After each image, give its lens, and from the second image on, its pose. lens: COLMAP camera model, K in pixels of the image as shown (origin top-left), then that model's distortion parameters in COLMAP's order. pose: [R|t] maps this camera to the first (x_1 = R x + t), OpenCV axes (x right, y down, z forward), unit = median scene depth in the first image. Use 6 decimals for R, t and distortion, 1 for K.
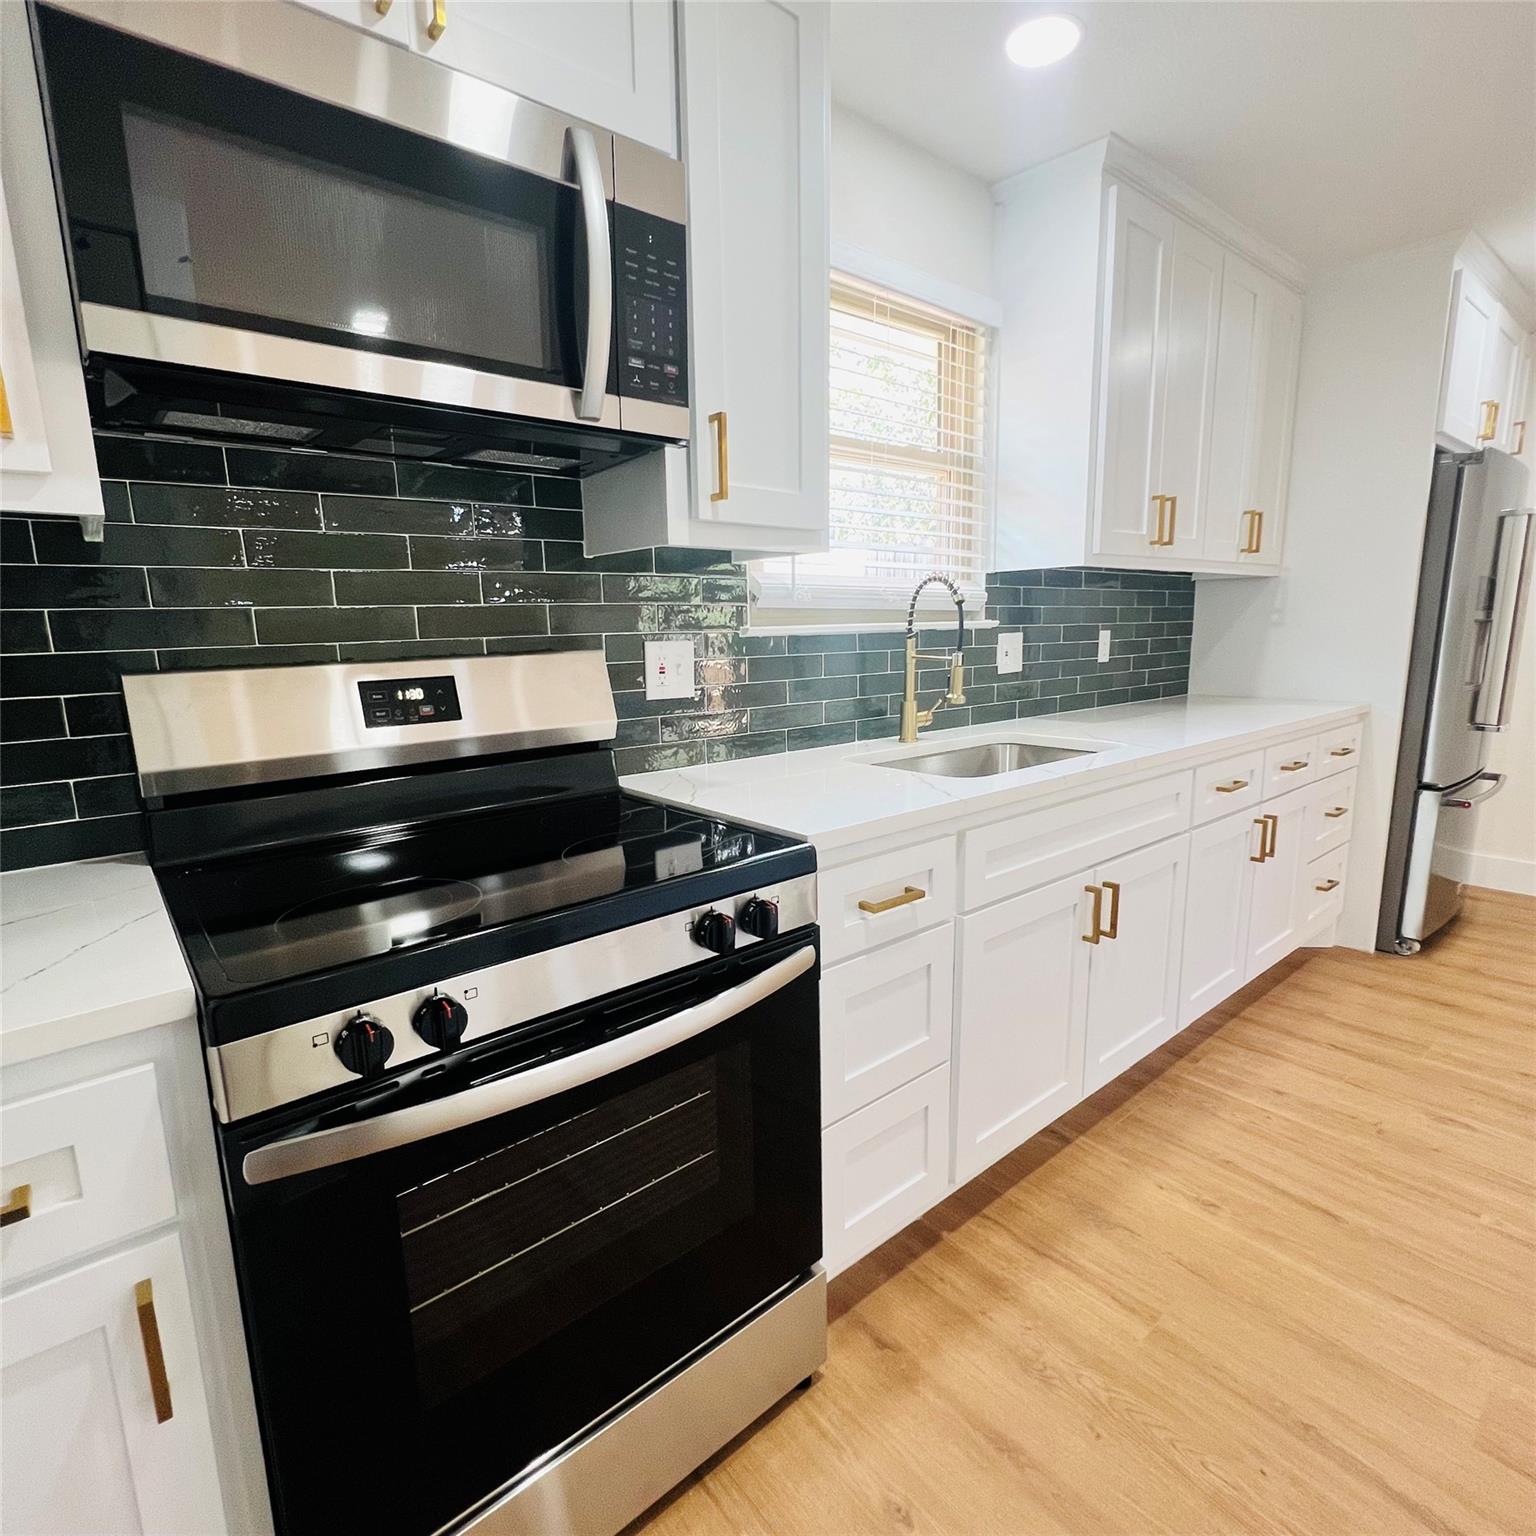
lens RADIAL K [[821.5, 0, 759.0], [0, 821.5, 776.0], [0, 0, 1]] dist [0.001867, 0.001006]
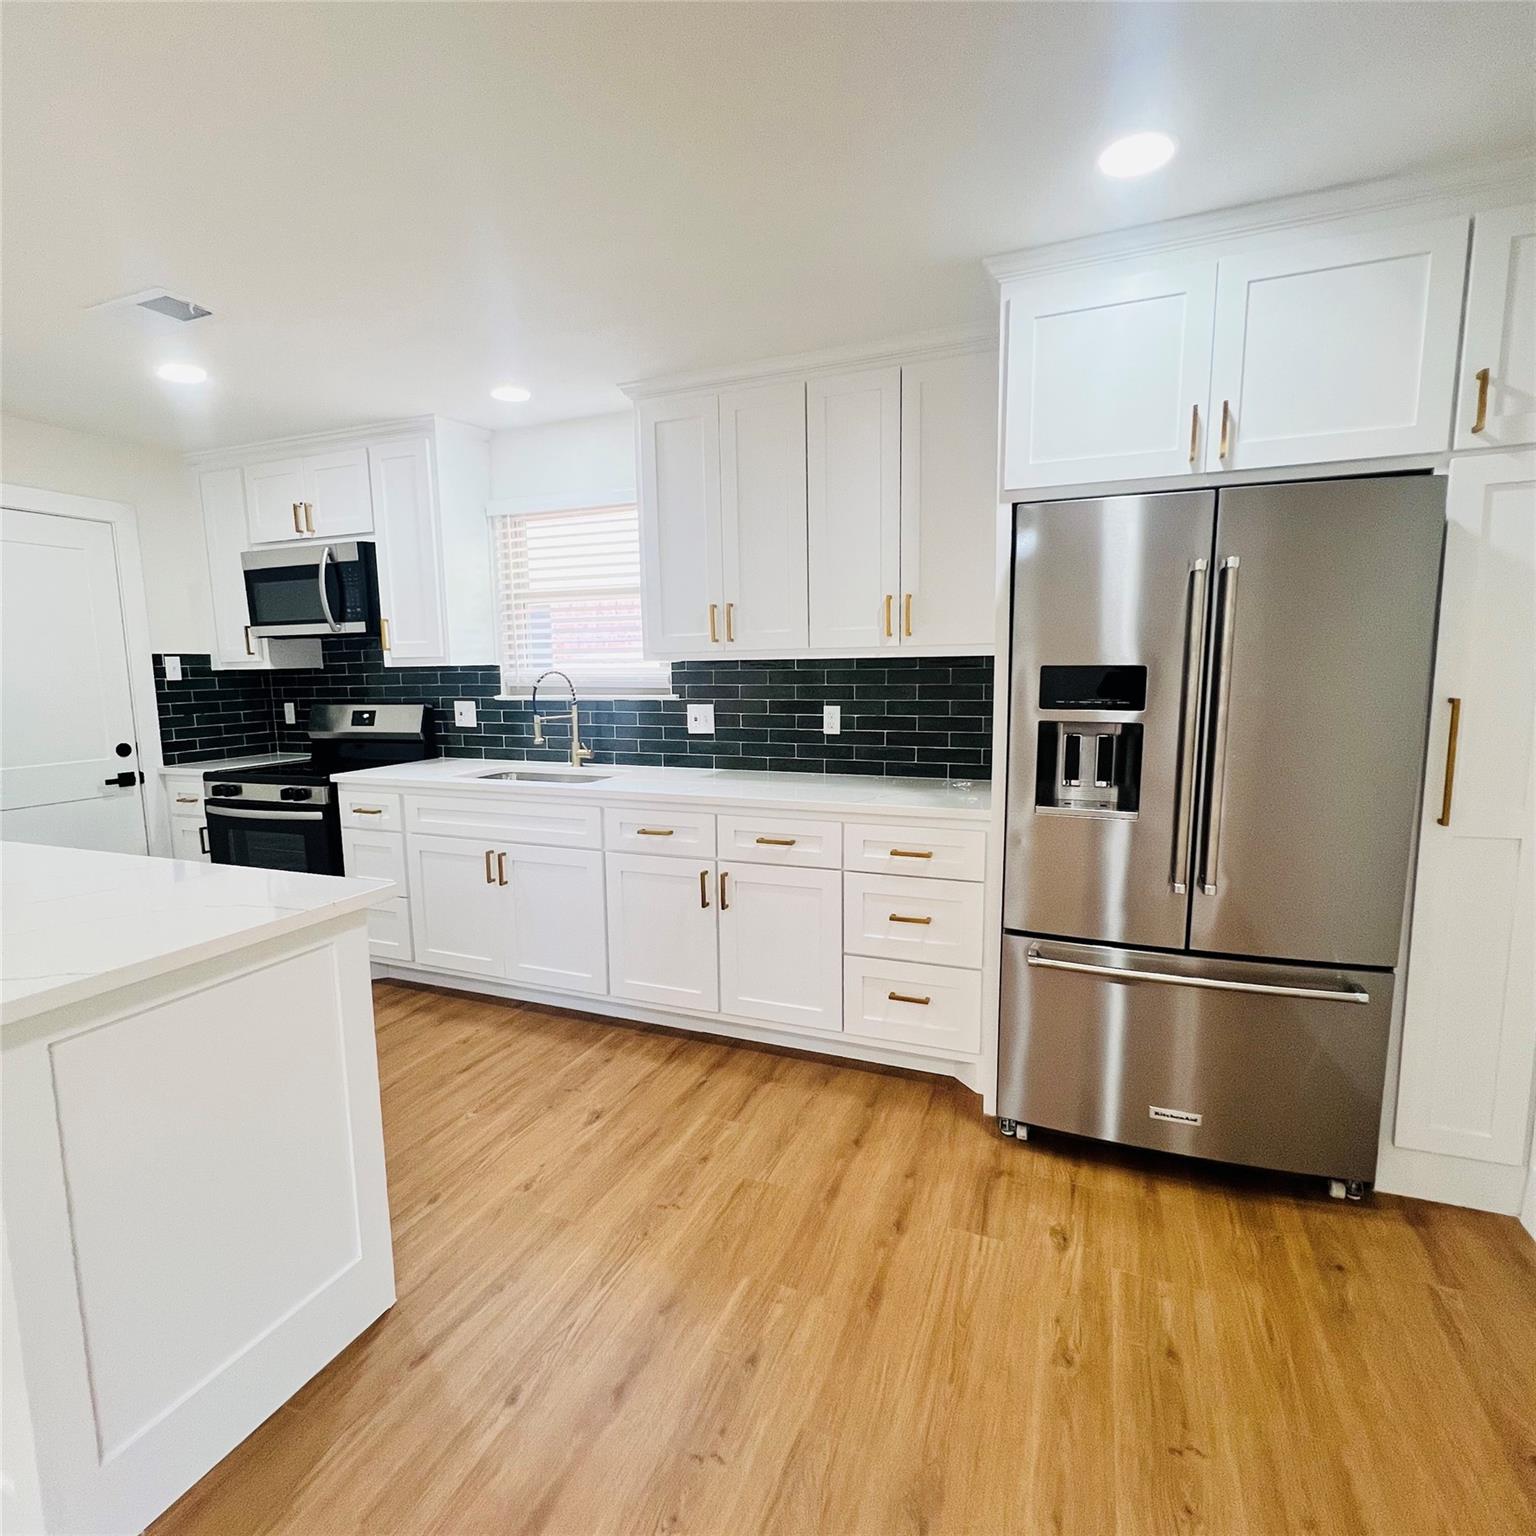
lens RADIAL K [[819.7, 0, 762.9], [0, 819.7, 767.0], [0, 0, 1]] dist [-0.000764, 0.002164]
pose [[0.469863, 0.121706, -0.874309, 1.814200], [-0.154481, 0.986502, 0.054304, -0.188332], [0.869117, 0.109548, 0.482322, 0.521503]]
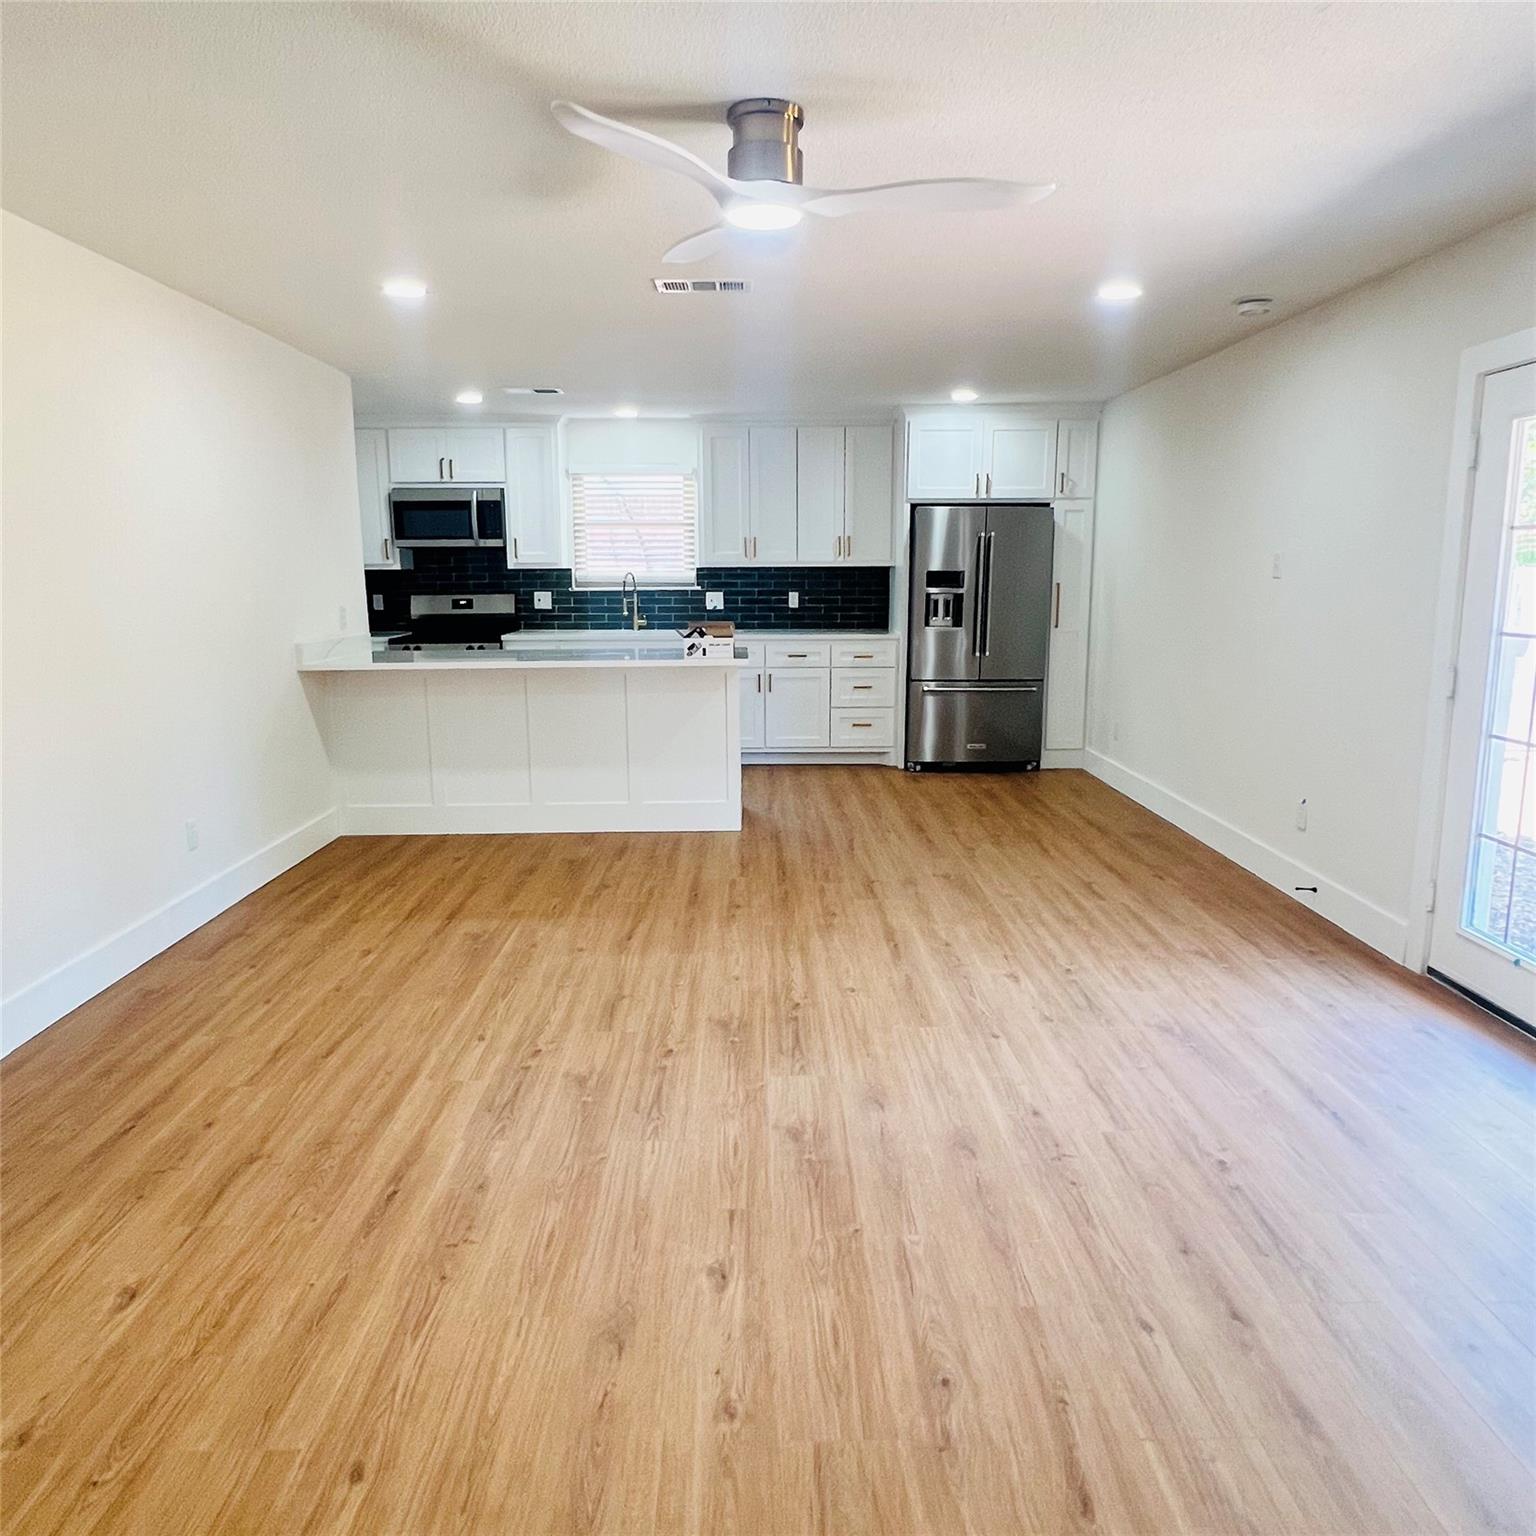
lens RADIAL K [[1098.0, 0, 758.1], [0, 1098.0, 775.1], [0, 0, 1]] dist [-0.000474, -0.006686]
pose [[0.775382, 0.131145, -0.617725, 2.830257], [-0.123700, 0.990790, 0.055076, 0.184683], [0.619259, 0.033708, 0.784463, -1.615498]]
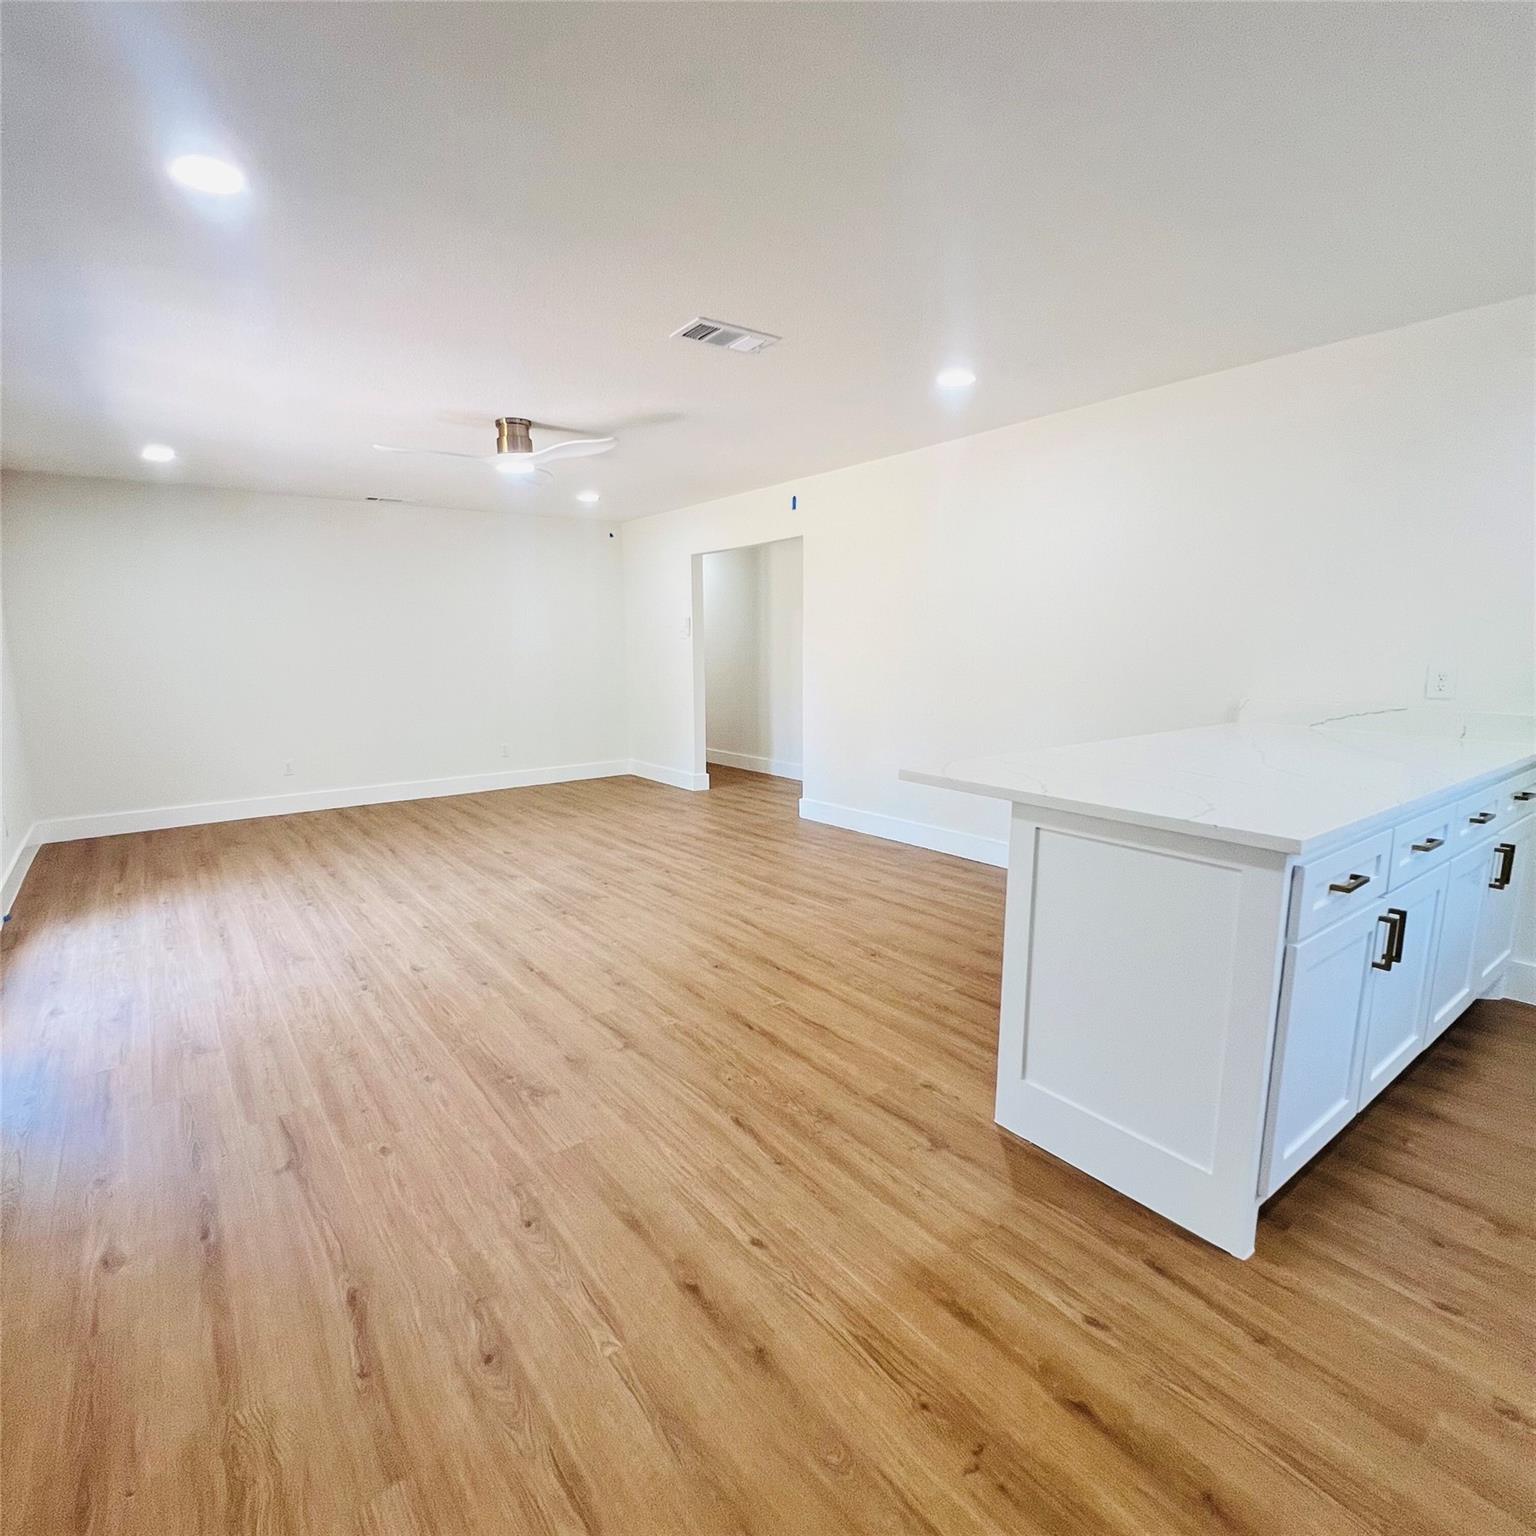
lens RADIAL K [[819.7, 0, 765.1], [0, 819.7, 771.7], [0, 0, 1]] dist [-0.000764, 0.002164]
pose [[-0.998864, 0.020852, 0.042853, 1.415215], [0.034028, 0.941618, 0.334959, -0.285769], [-0.033366, 0.336037, -0.941258, 1.248153]]
